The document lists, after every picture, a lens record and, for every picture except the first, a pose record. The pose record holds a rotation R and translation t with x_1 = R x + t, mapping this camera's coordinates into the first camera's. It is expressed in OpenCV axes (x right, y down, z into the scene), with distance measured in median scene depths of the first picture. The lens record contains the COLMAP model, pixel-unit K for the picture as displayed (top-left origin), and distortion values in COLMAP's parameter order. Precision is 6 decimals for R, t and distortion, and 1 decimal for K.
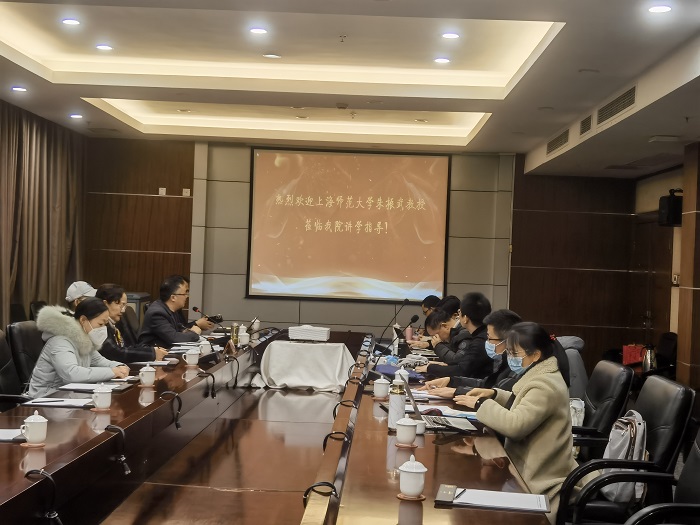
lens RADIAL K [[1070.9, 0, 347.8], [0, 1070.9, 265.9], [0, 0, 1]] dist [-0.009603, 0.000000]
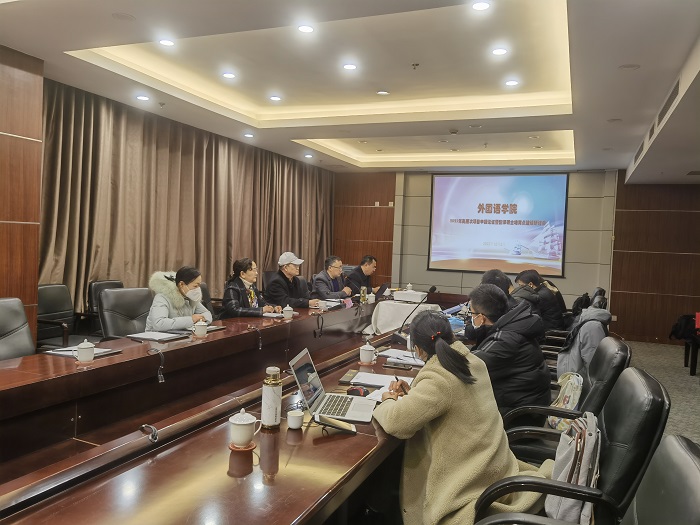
lens RADIAL K [[551.1, 0, 351.4], [0, 551.1, 264.7], [0, 0, 1]] dist [0.025635, -0.008166]
pose [[0.933744, 0.012534, -0.357721, 0.106115], [-0.005403, 0.999766, 0.020928, 0.006436], [0.357900, -0.017608, 0.933594, 0.234034]]
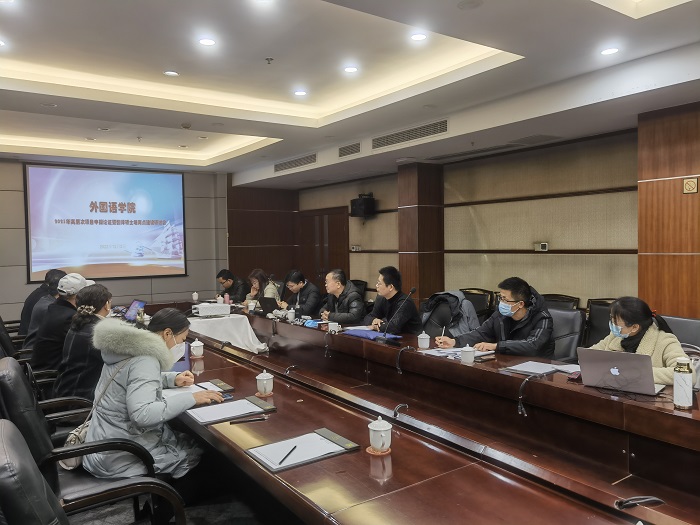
lens RADIAL K [[551.1, 0, 350.5], [0, 551.1, 262.6], [0, 0, 1]] dist [0.025635, -0.008166]
pose [[0.807043, -0.074653, 0.585754, -0.199808], [0.053327, 0.997137, 0.053610, -0.011251], [-0.588080, -0.012029, 0.808714, 0.292747]]
